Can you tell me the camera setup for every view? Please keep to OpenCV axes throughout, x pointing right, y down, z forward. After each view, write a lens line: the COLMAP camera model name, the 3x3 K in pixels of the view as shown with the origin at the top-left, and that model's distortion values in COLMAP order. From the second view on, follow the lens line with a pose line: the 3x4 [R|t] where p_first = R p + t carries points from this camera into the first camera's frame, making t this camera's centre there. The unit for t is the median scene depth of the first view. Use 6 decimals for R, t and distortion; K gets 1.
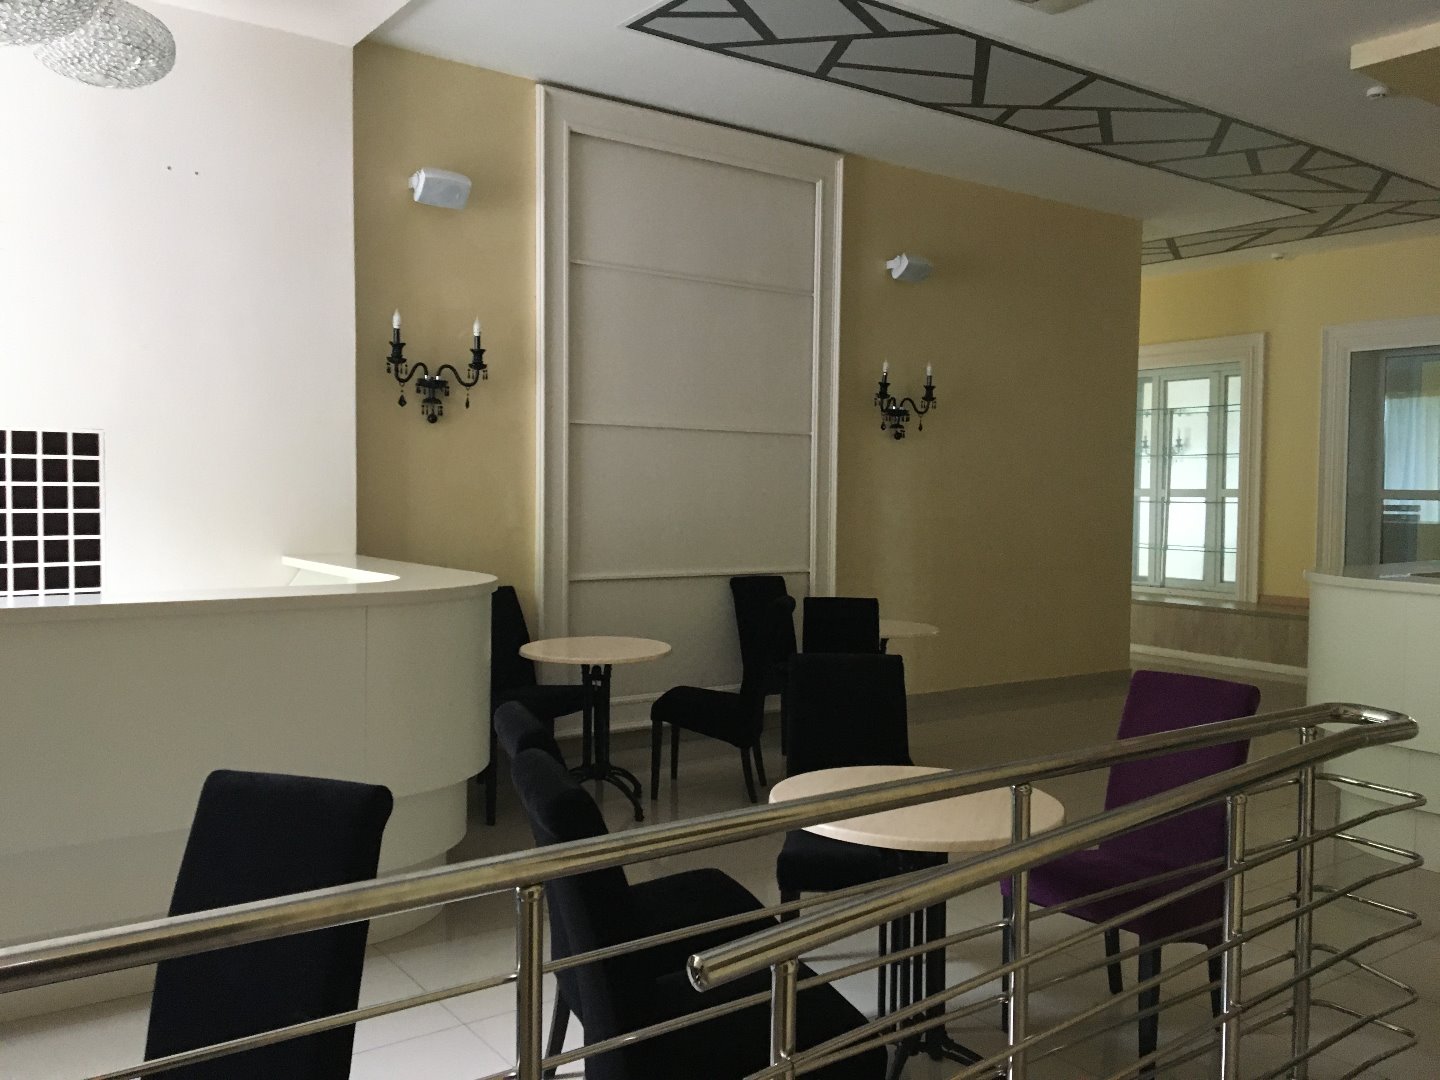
lens RADIAL K [[1201.4, 0, 720.0], [0, 1201.4, 540.0], [0, 0, 1]] dist [0.081181, -0.102837]
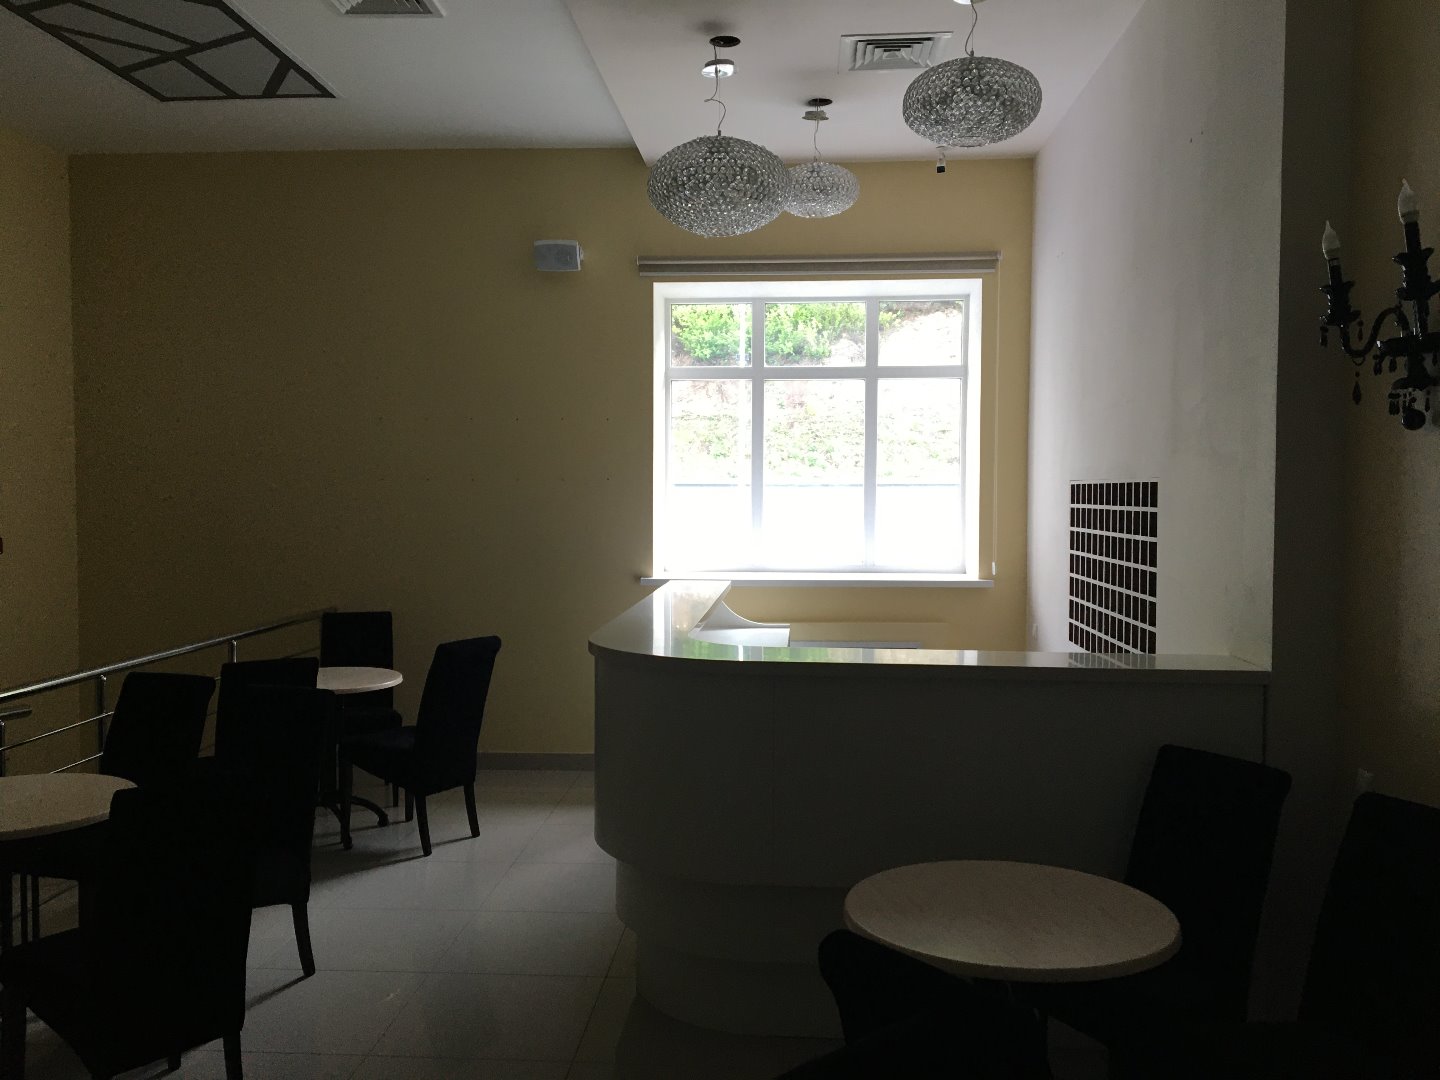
lens RADIAL K [[1201.4, 0, 720.0], [0, 1201.4, 540.0], [0, 0, 1]] dist [0.081181, -0.102837]
pose [[-0.647592, 0.012939, -0.761877, 0.321001], [-0.042245, 0.997708, 0.052852, -0.067631], [0.760815, 0.066412, -0.645562, 1.141686]]
